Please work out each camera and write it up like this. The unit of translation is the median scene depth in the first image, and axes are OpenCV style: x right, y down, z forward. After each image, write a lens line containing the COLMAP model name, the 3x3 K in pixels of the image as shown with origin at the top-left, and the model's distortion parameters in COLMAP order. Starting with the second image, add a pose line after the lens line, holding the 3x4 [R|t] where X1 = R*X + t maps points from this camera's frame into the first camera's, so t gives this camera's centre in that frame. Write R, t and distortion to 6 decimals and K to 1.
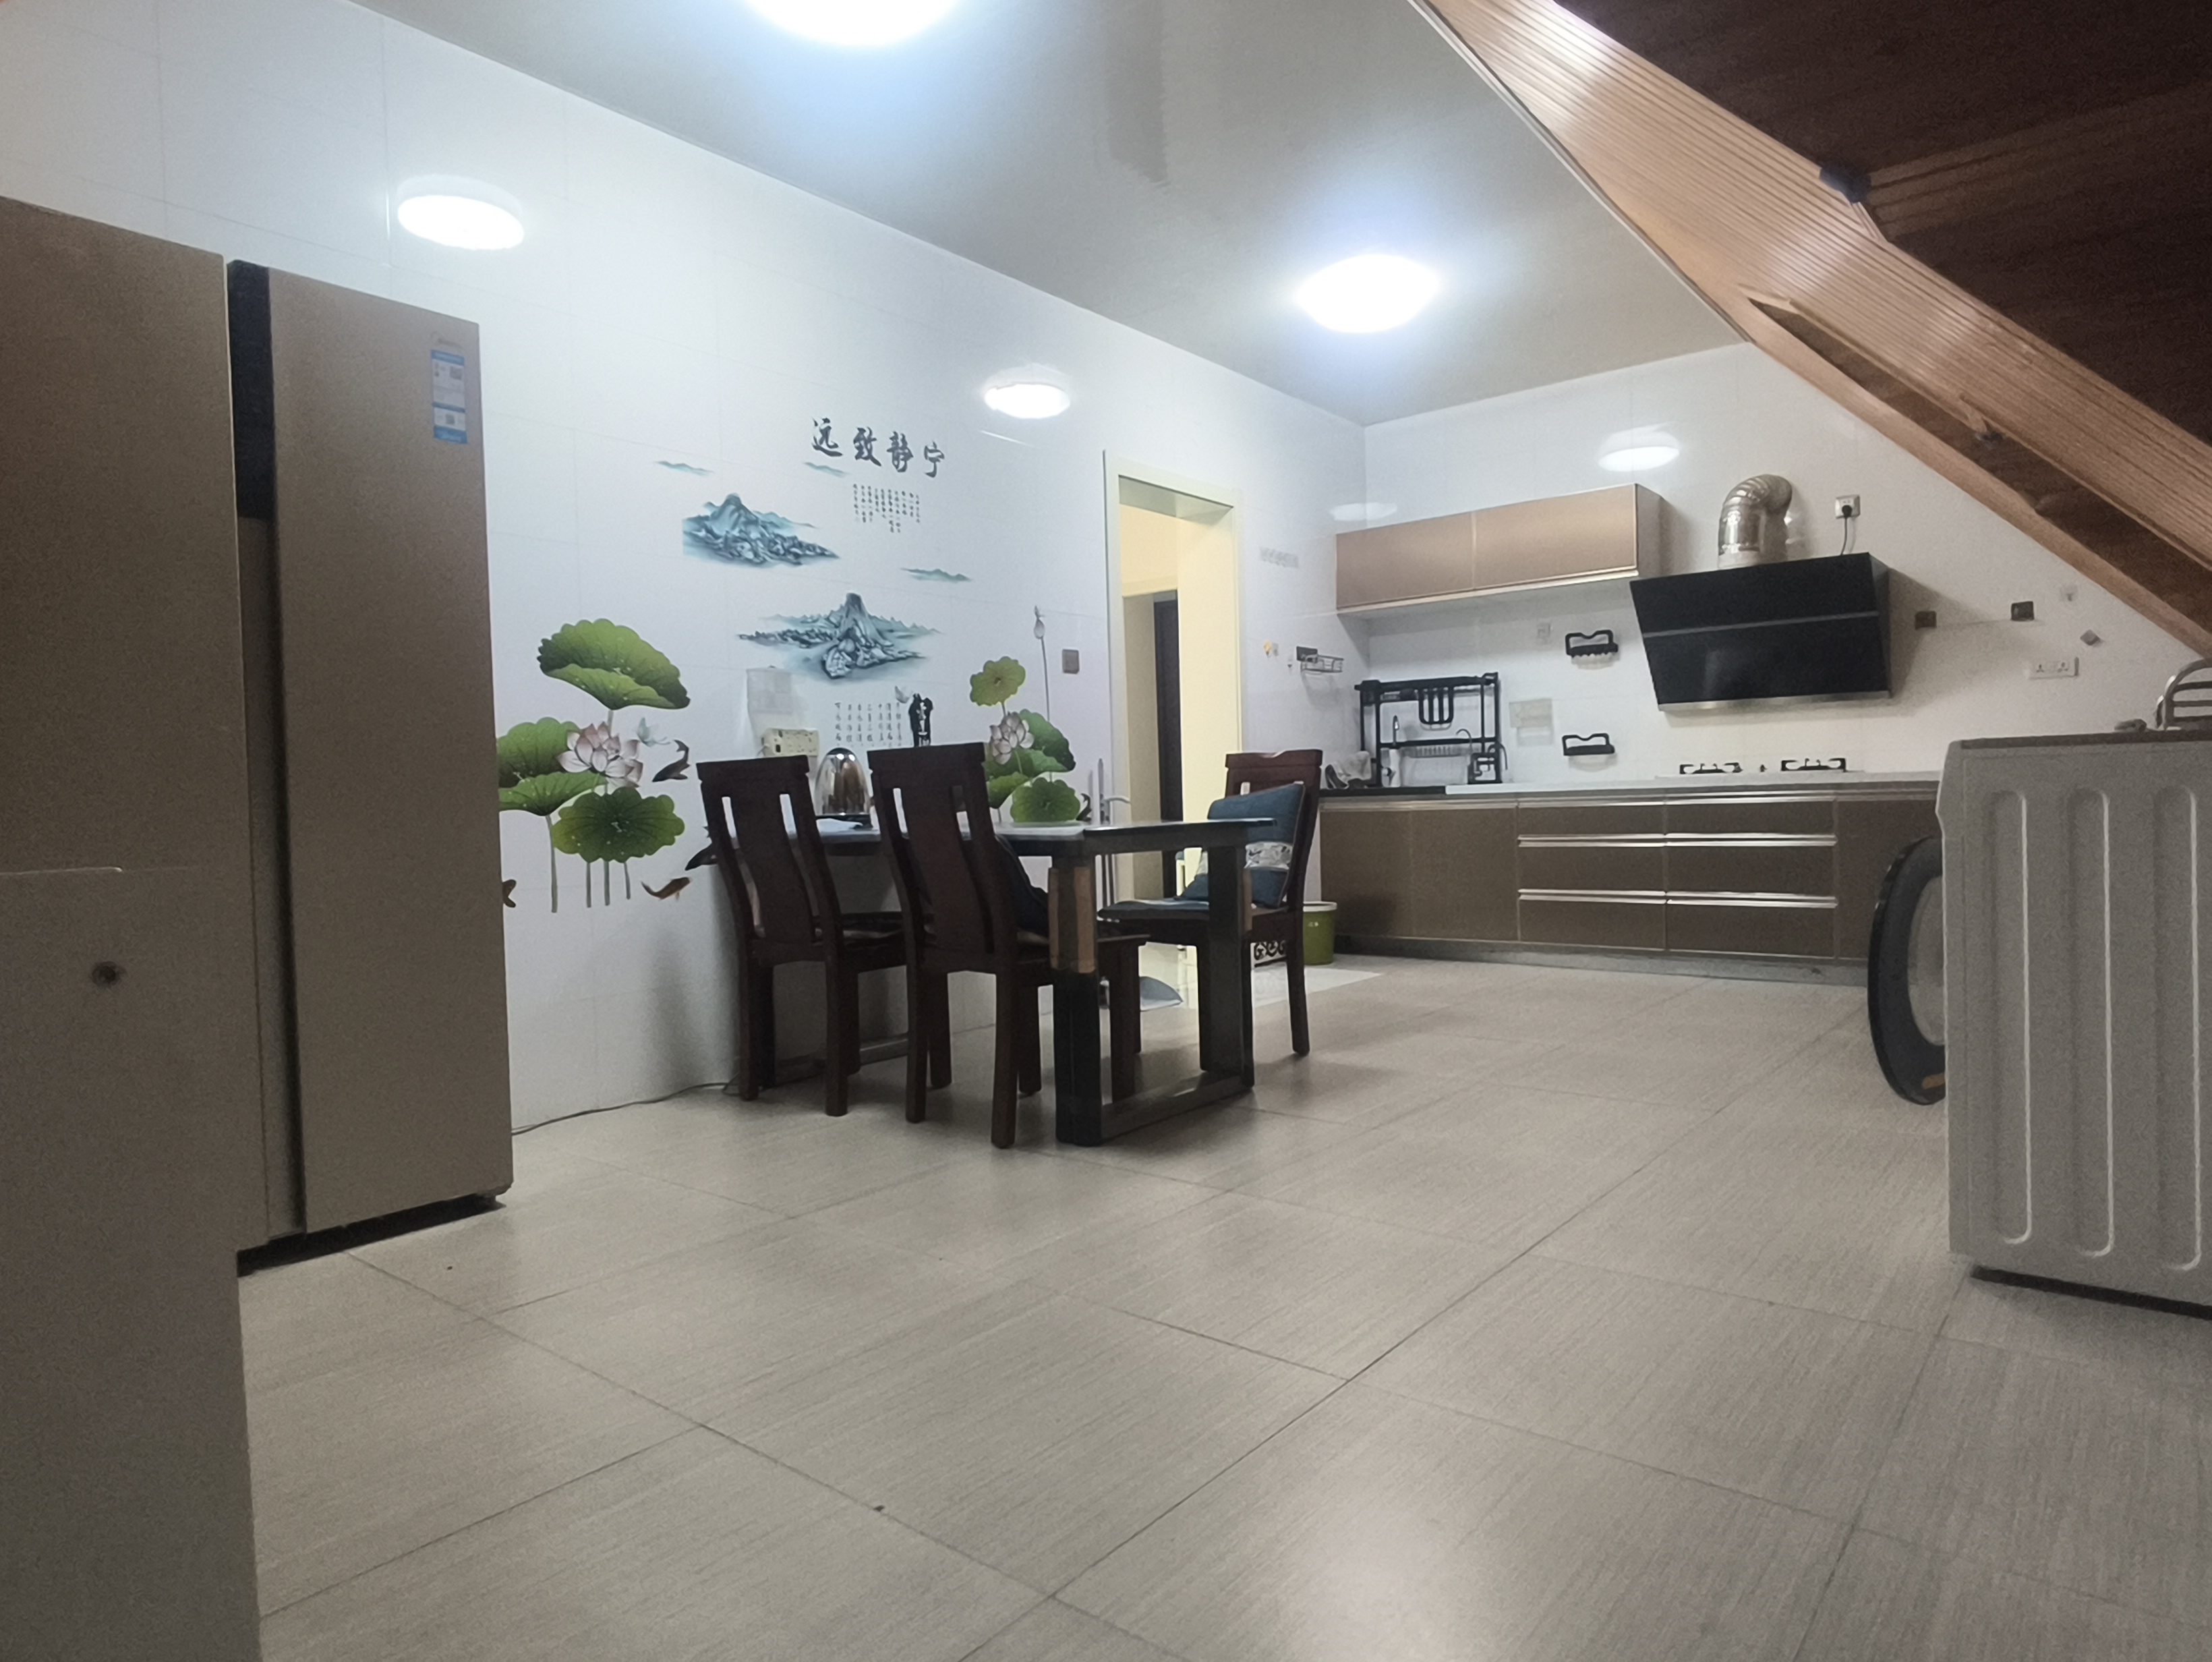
lens RADIAL K [[1286.4, 0, 1120.1], [0, 1286.4, 802.5], [0, 0, 1]] dist [-0.000100, 0.000751]
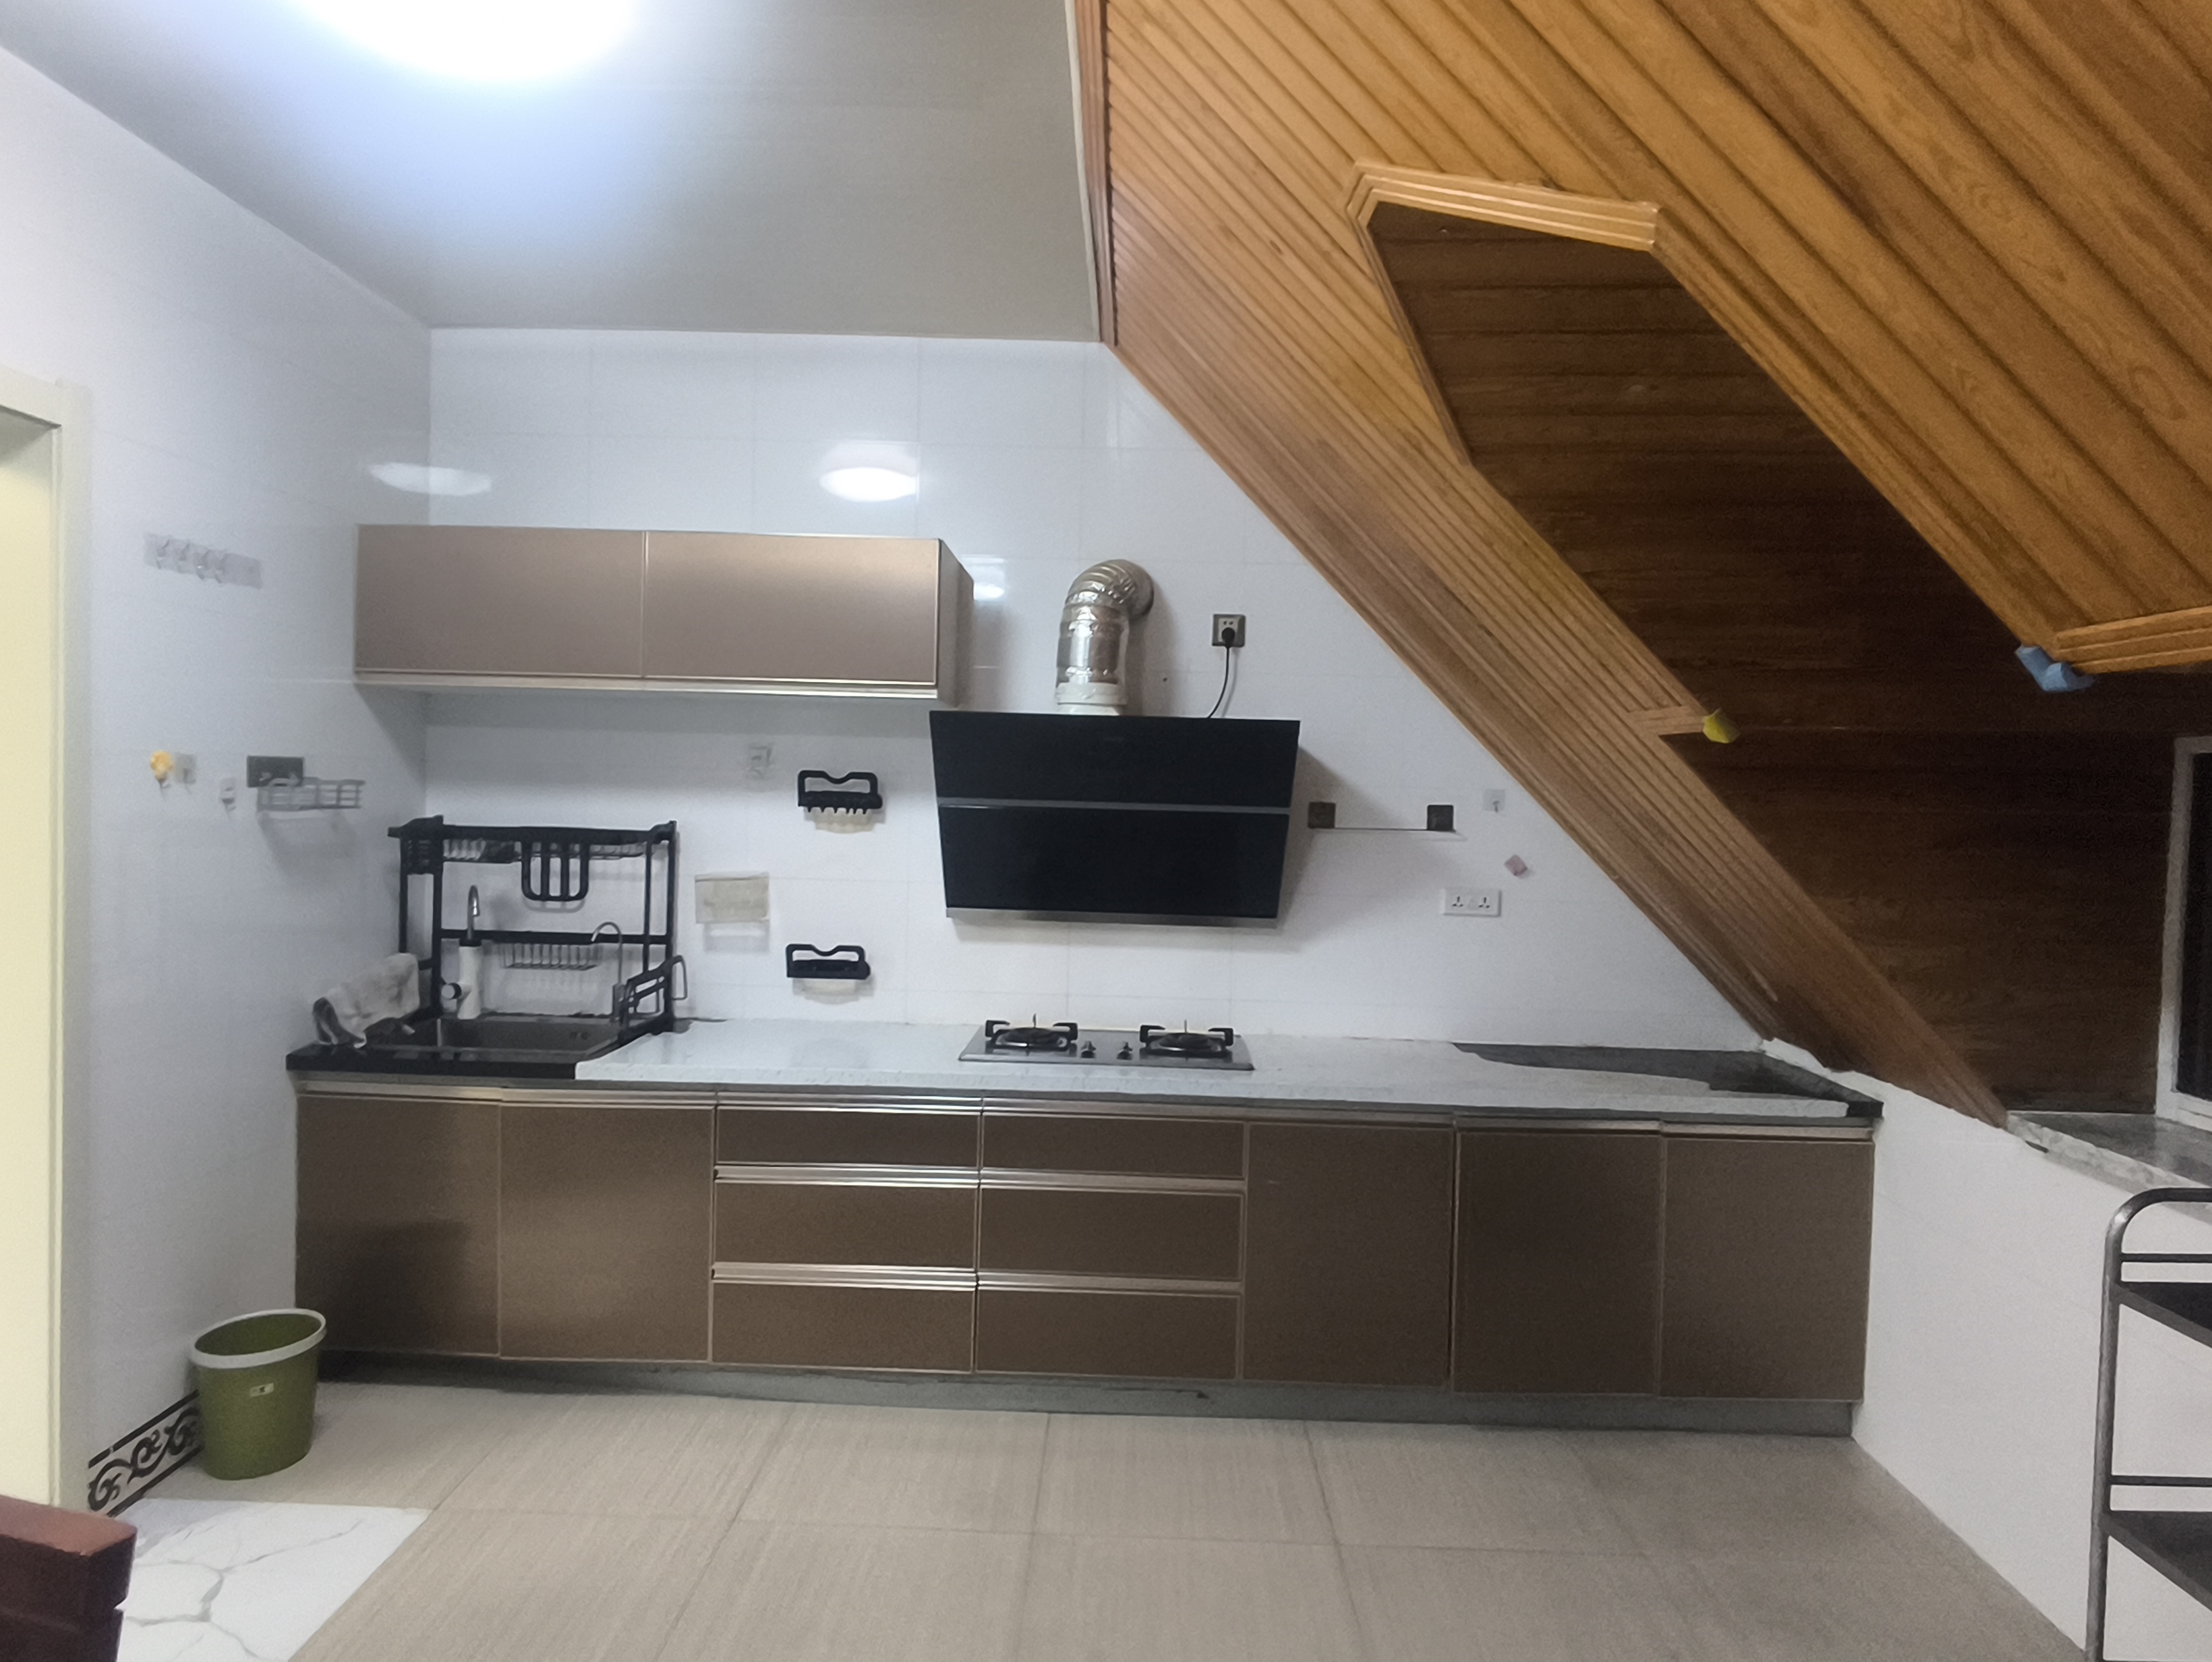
lens RADIAL K [[1286.4, 0, 1120.1], [0, 1286.4, 802.5], [0, 0, 1]] dist [-0.000100, 0.000751]
pose [[0.777386, 0.026021, 0.628485, 0.137409], [-0.041491, 0.999089, 0.009956, -0.187721], [-0.627654, -0.033817, 0.777758, 0.666159]]
